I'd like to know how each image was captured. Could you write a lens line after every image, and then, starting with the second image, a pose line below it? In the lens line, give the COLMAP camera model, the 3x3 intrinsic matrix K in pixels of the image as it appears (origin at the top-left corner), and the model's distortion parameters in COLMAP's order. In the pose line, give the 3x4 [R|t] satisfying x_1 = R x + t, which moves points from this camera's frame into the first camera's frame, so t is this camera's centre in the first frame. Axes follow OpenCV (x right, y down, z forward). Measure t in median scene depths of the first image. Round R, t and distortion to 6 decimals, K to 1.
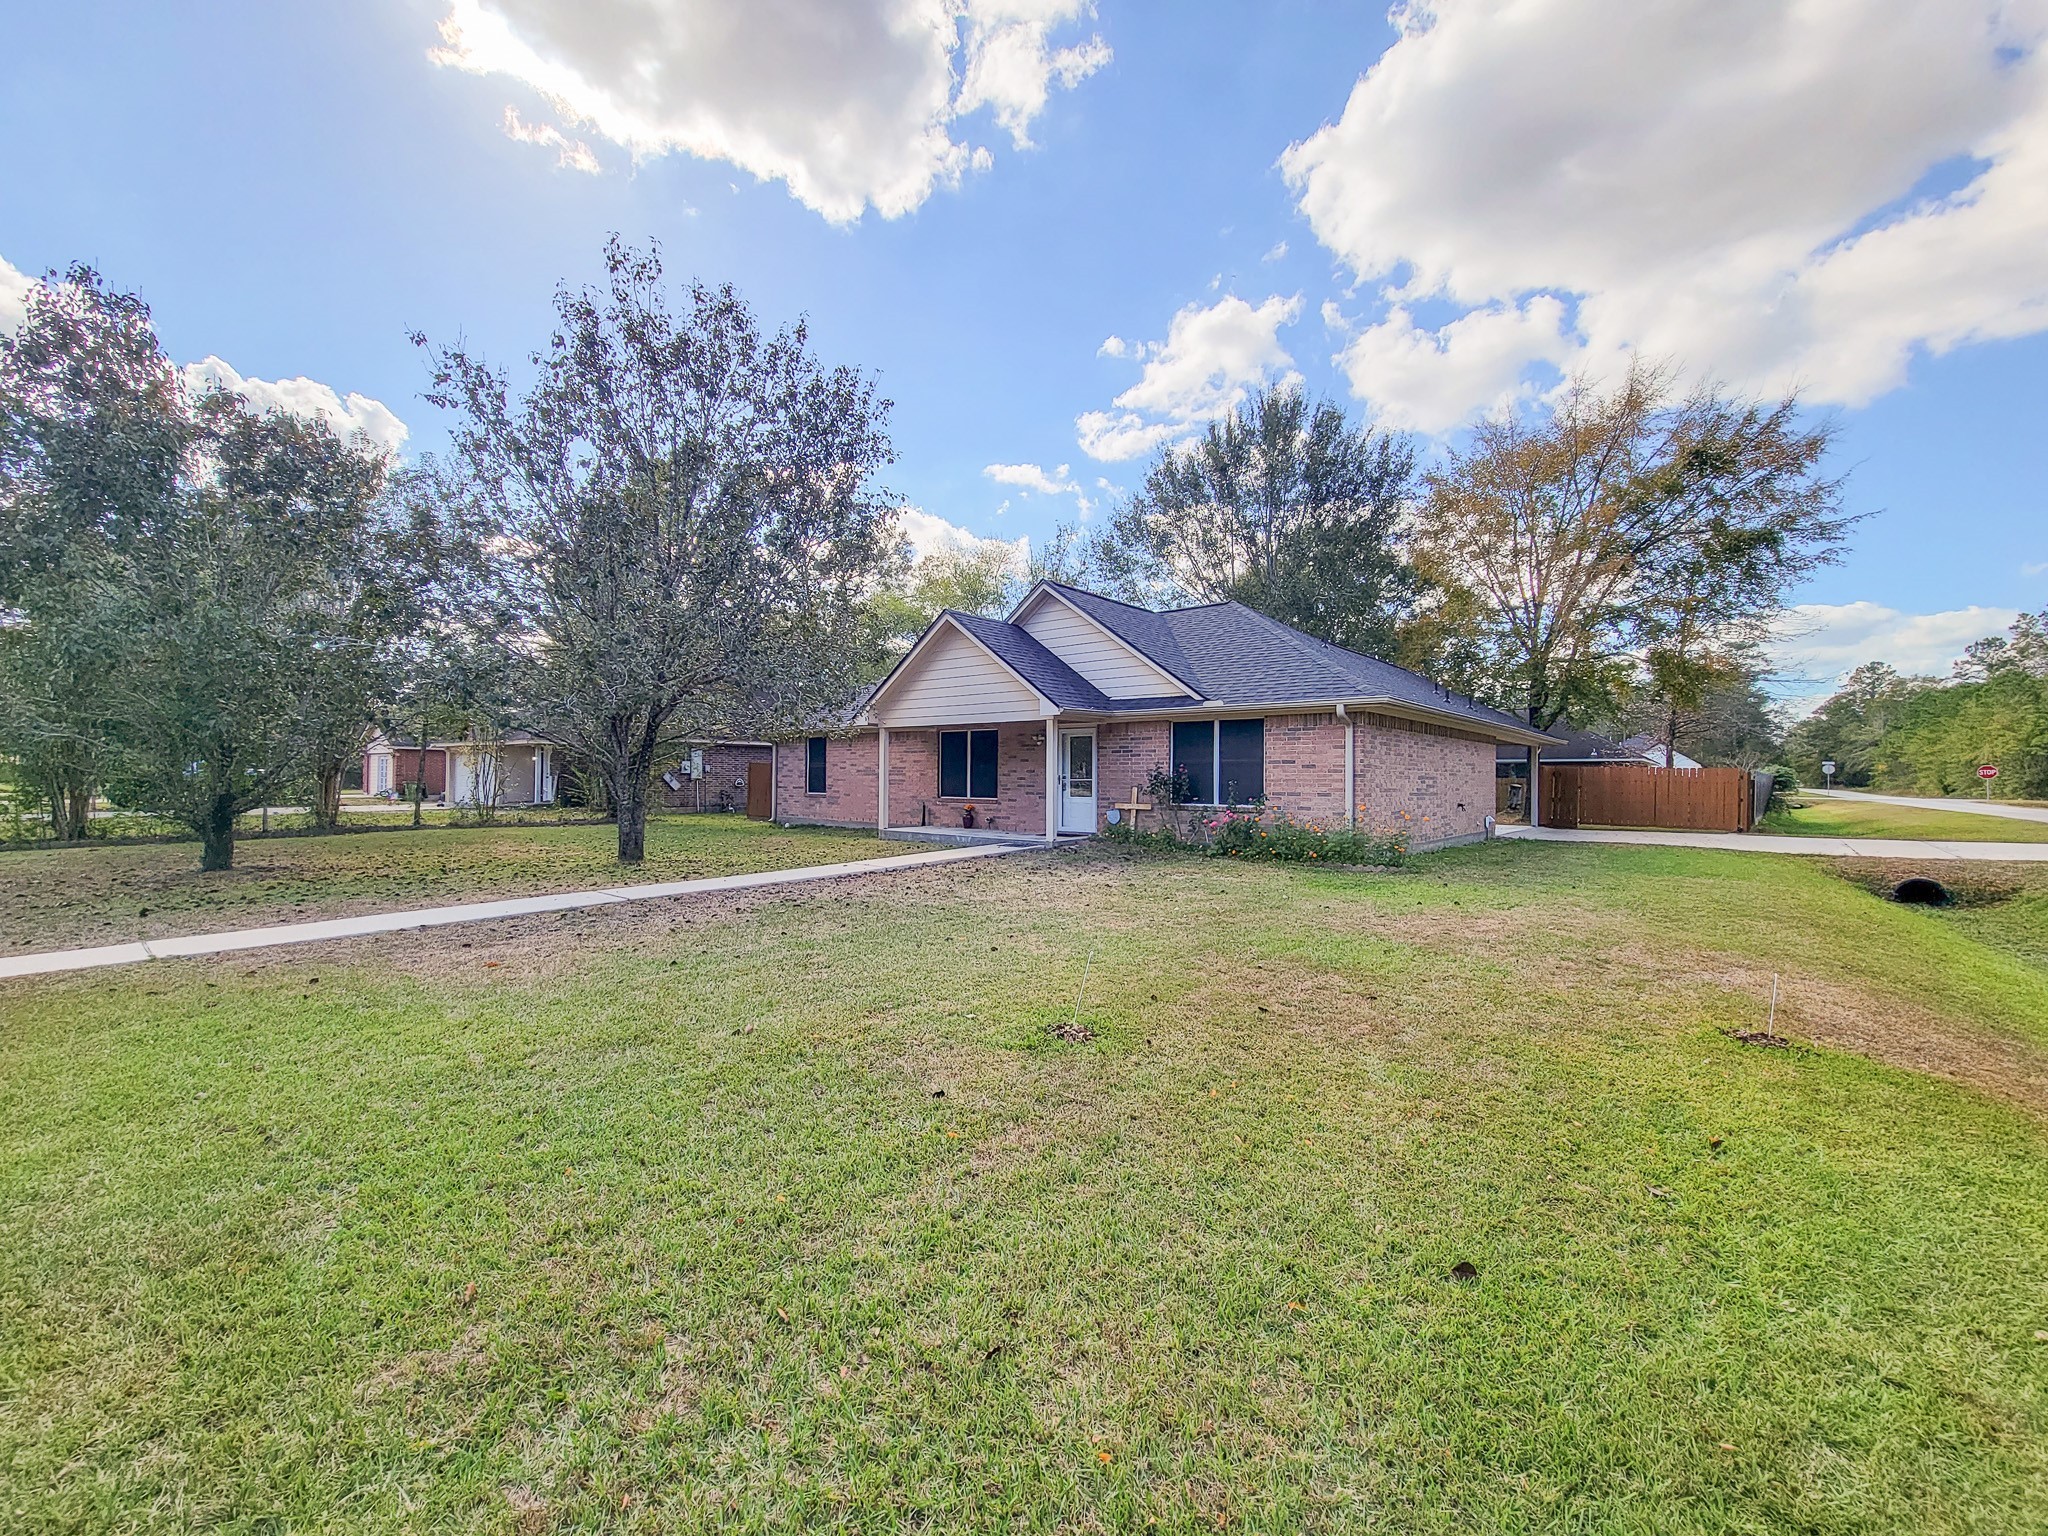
lens RADIAL K [[841.4, 0, 1026.7], [0, 841.4, 752.9], [0, 0, 1]] dist [0.001572, -0.003497]
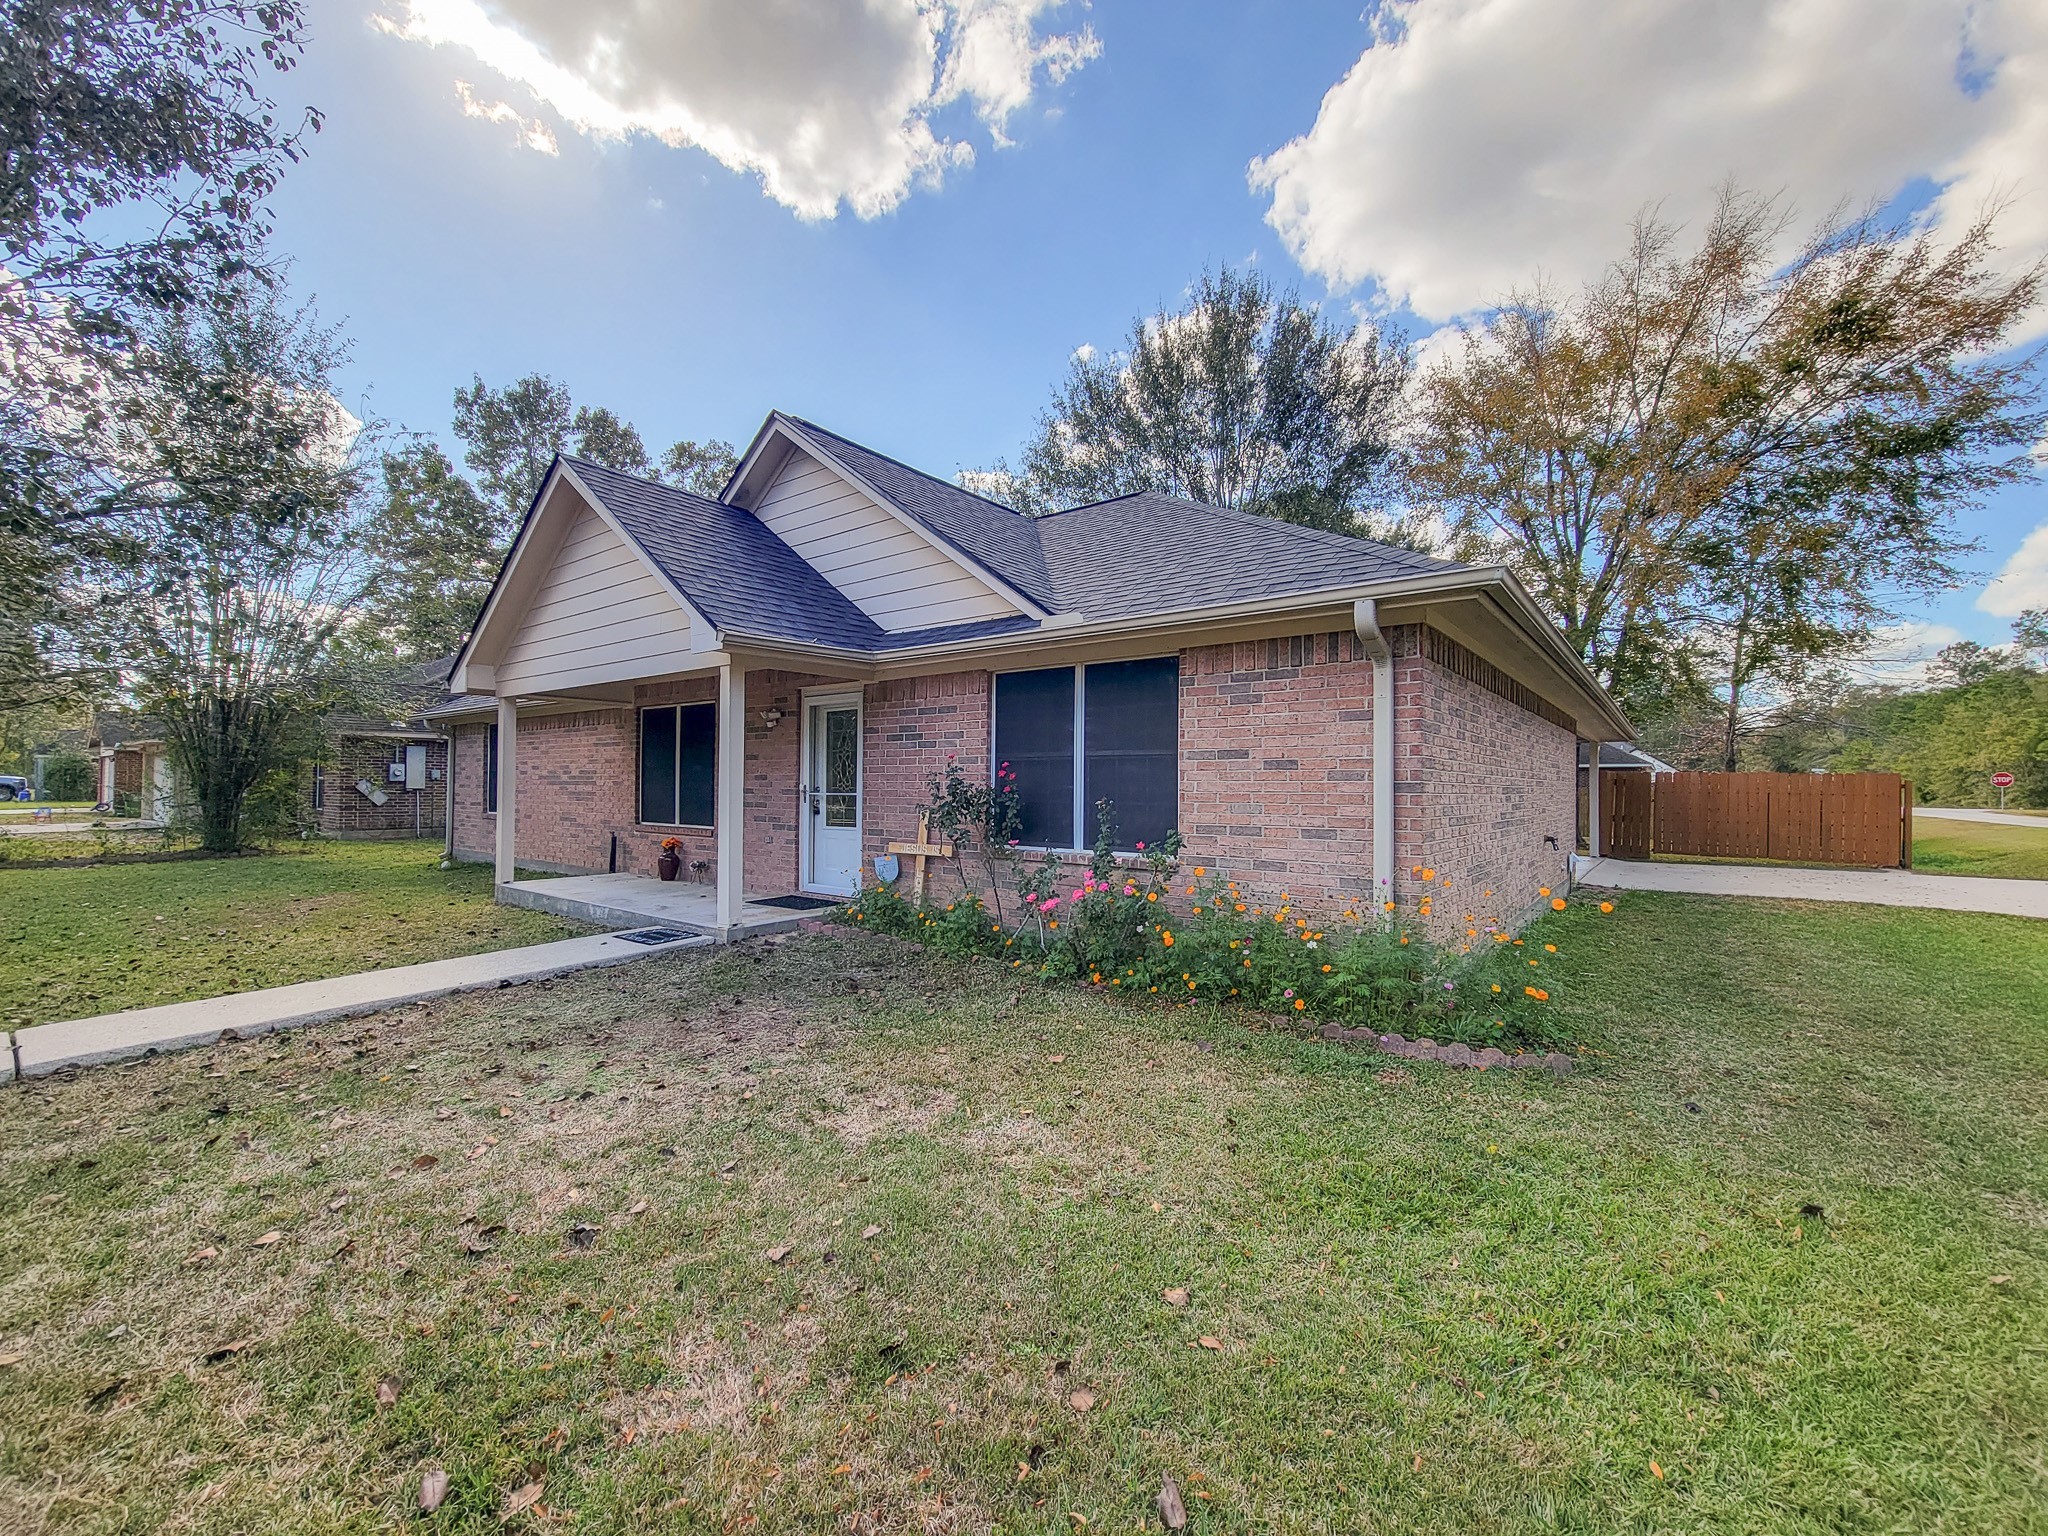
lens RADIAL K [[827.2, 0, 1024.0], [0, 827.2, 768.0], [0, 0, 1]] dist [-0.000115, -0.002341]
pose [[0.999374, 0.000477, 0.035375, 0.158016], [-0.000773, 0.999965, 0.008335, 0.011687], [-0.035370, -0.008357, 0.999339, 0.485654]]
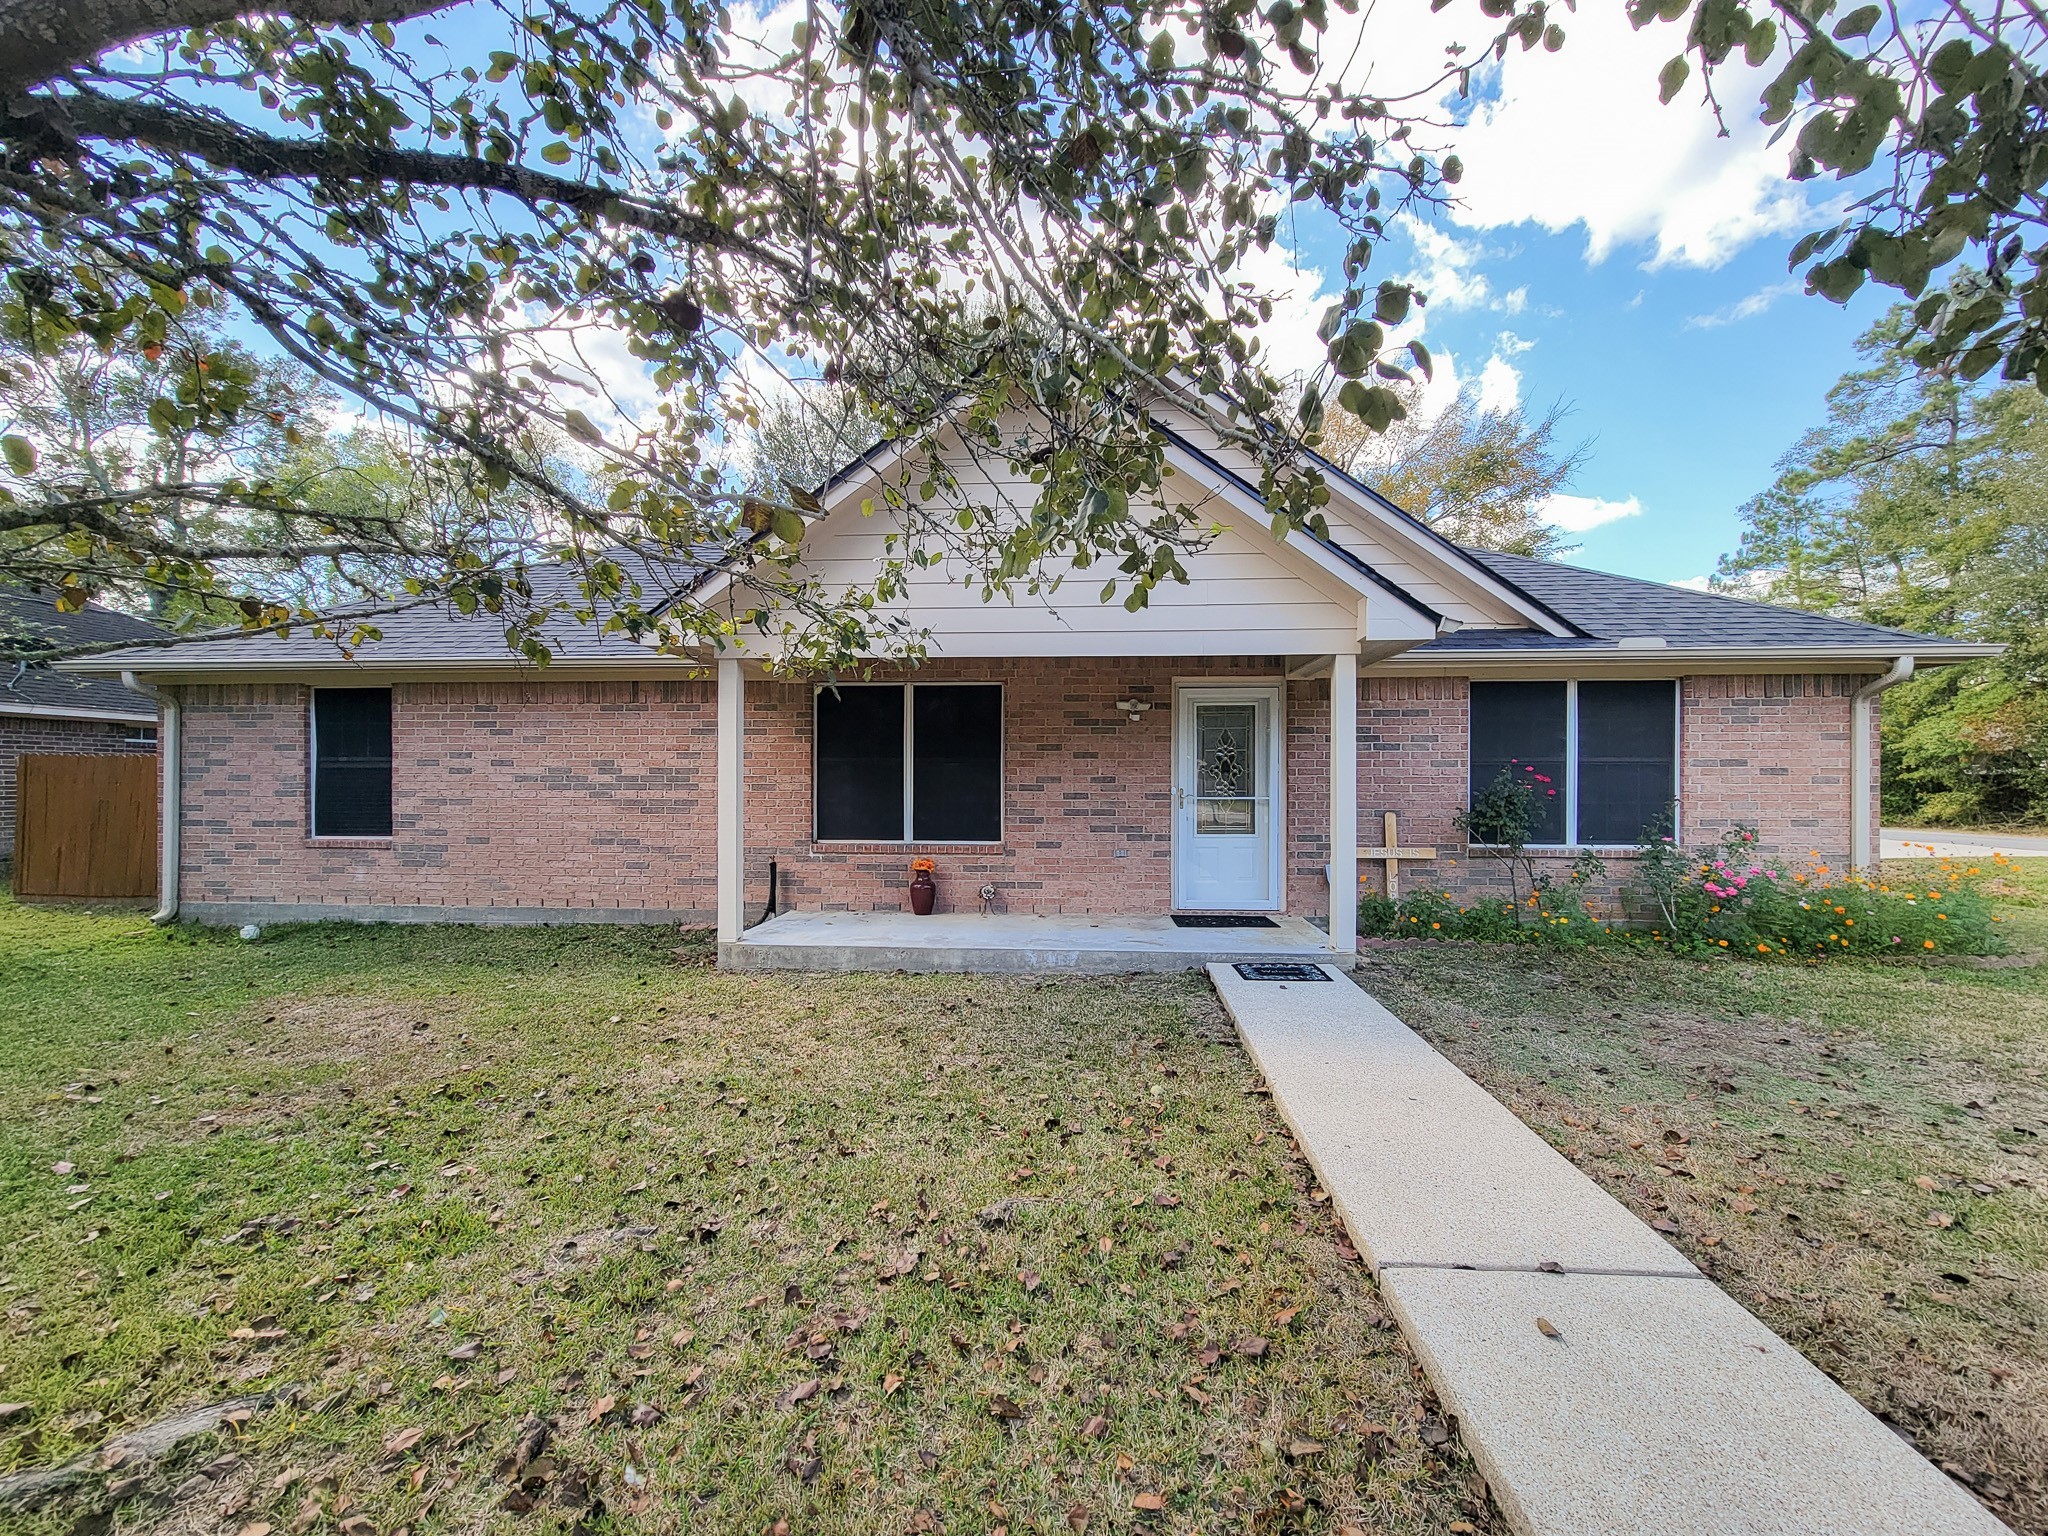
lens RADIAL K [[815.8, 0, 993.8], [0, 815.8, 768.5], [0, 0, 1]] dist [0.000955, -0.000093]
pose [[0.802009, -0.000519, 0.597311, -0.313276], [-0.013254, 0.999738, 0.018664, 0.008936], [-0.597165, -0.022886, 0.801792, 0.711936]]
